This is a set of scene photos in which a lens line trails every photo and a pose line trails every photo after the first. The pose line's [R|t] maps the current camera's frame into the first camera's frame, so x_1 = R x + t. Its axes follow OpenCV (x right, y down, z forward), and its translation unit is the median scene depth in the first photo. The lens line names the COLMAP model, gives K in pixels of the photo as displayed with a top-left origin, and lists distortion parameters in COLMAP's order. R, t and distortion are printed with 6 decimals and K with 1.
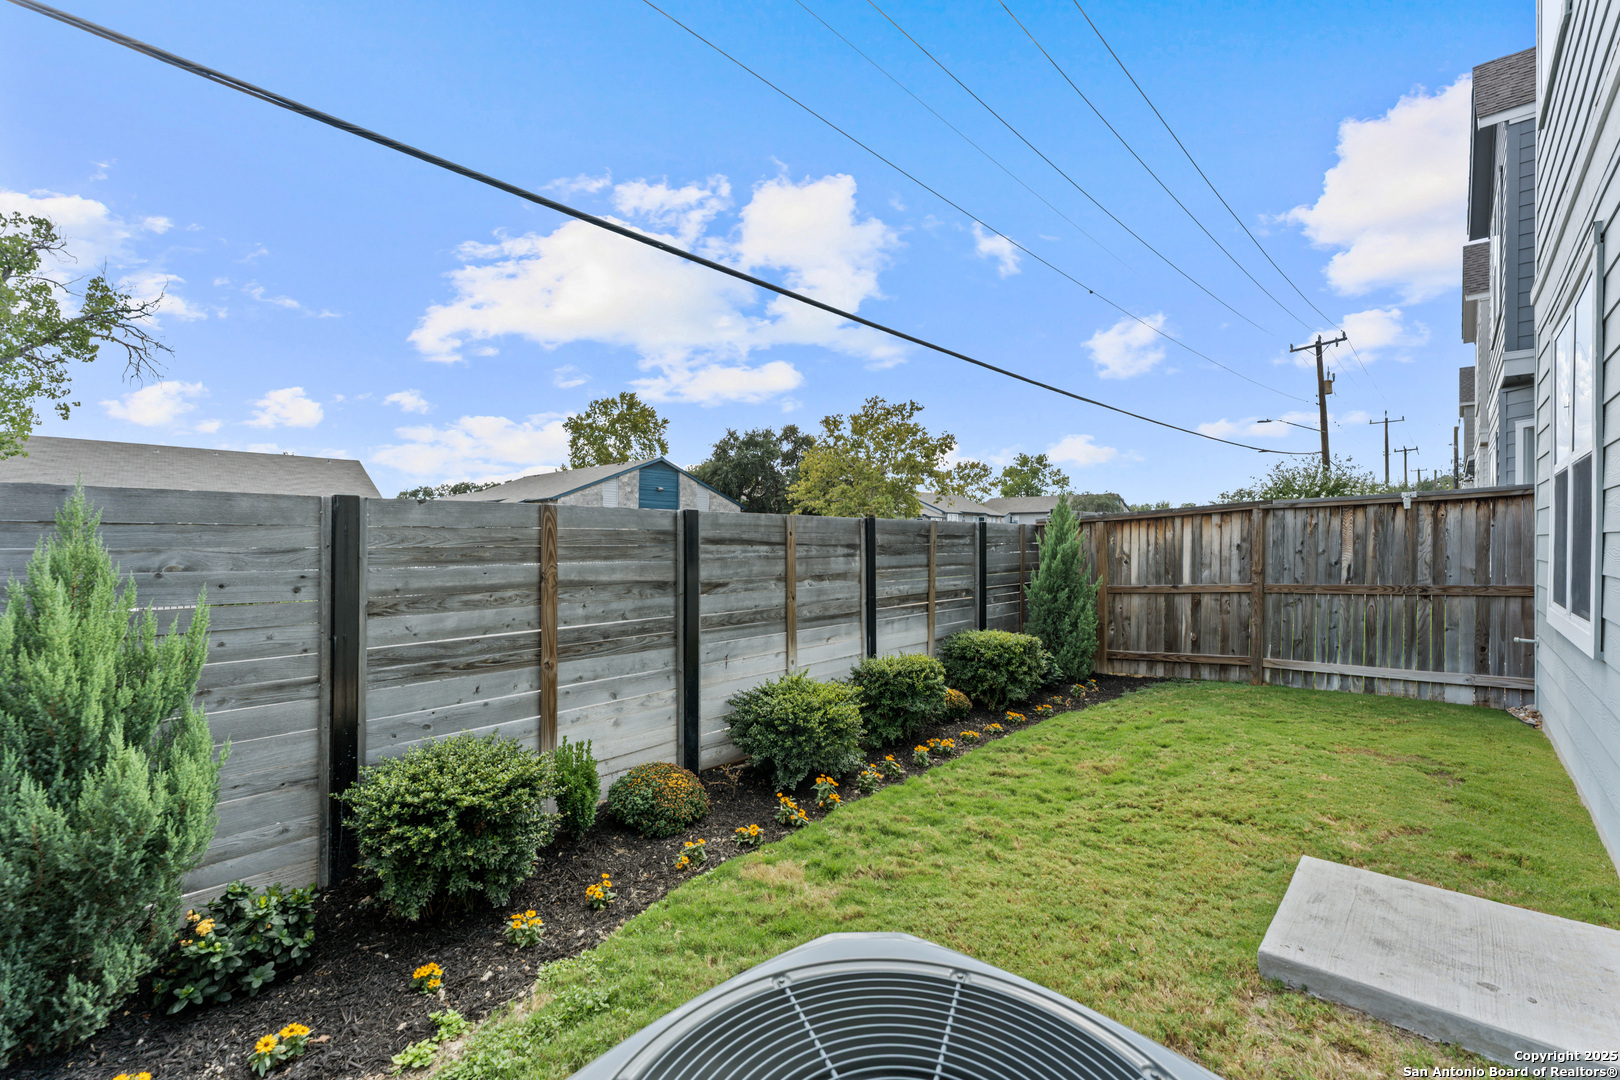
lens RADIAL K [[647.3, 0, 804.5], [0, 647.3, 549.4], [0, 0, 1]] dist [-0.000643, -0.000014]
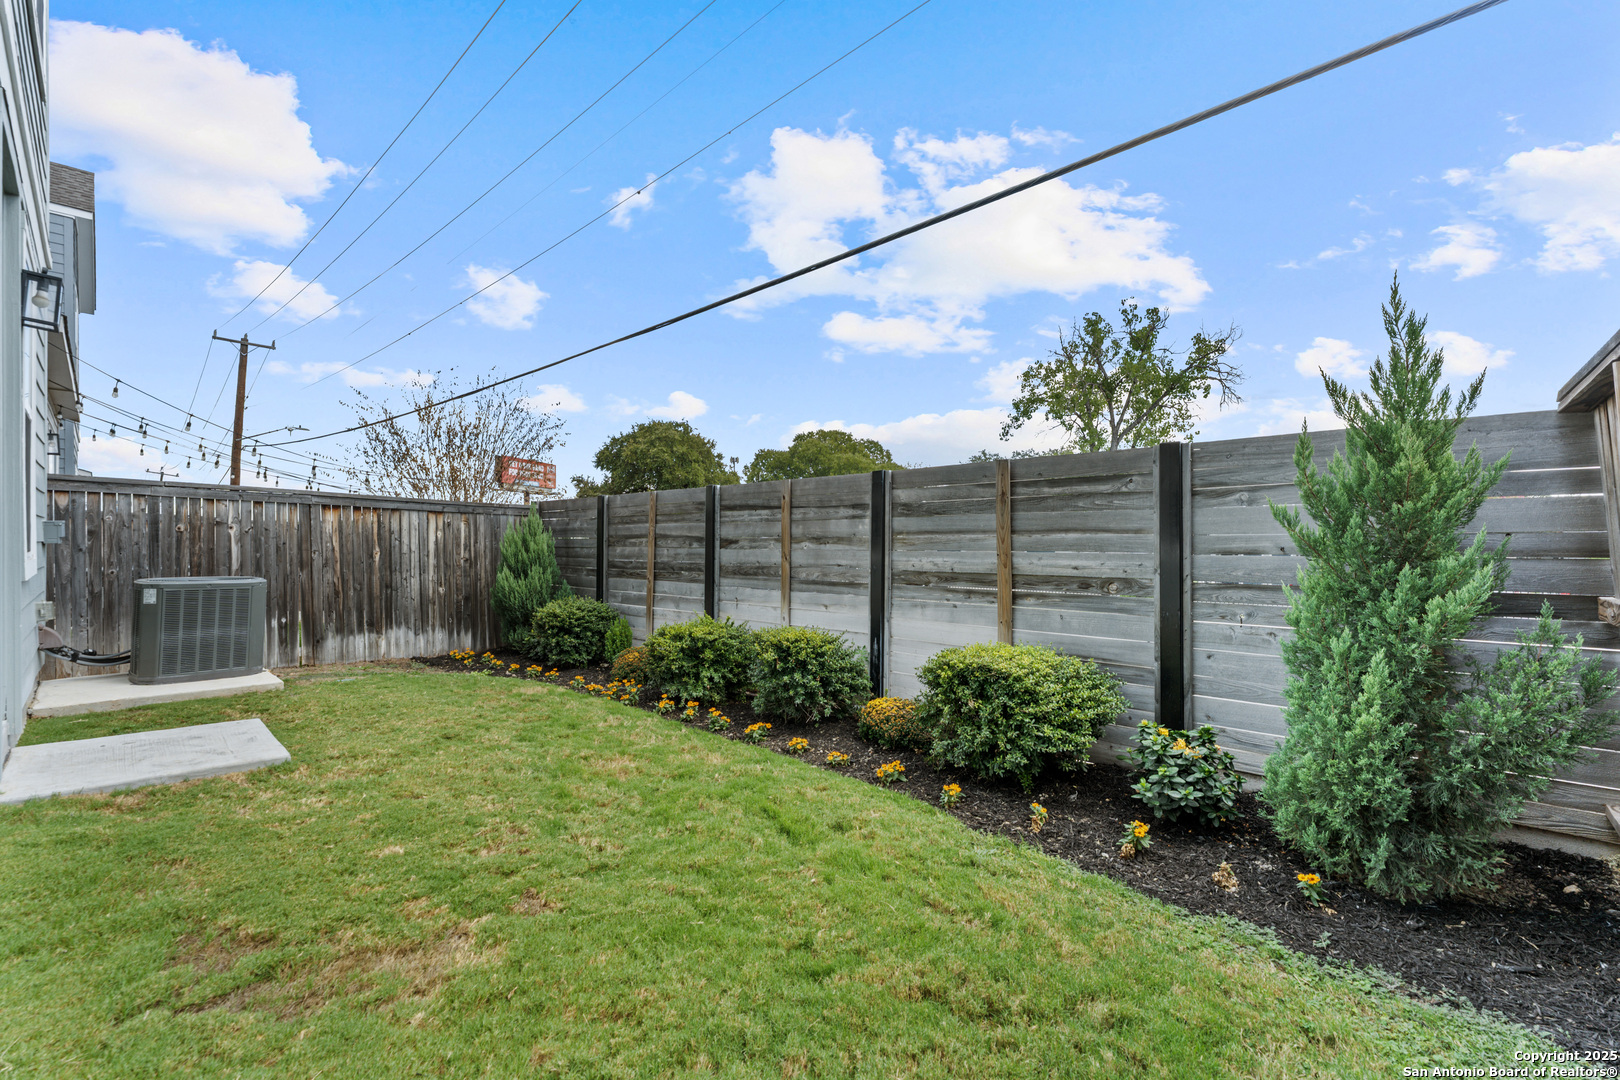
lens RADIAL K [[647.3, 0, 804.5], [0, 647.3, 549.4], [0, 0, 1]] dist [-0.000643, -0.000014]
pose [[0.010298, 0.011823, -0.999877, 1.017419], [-0.012379, 0.999855, 0.011695, 0.046946], [0.999870, 0.012257, 0.010442, 0.992777]]
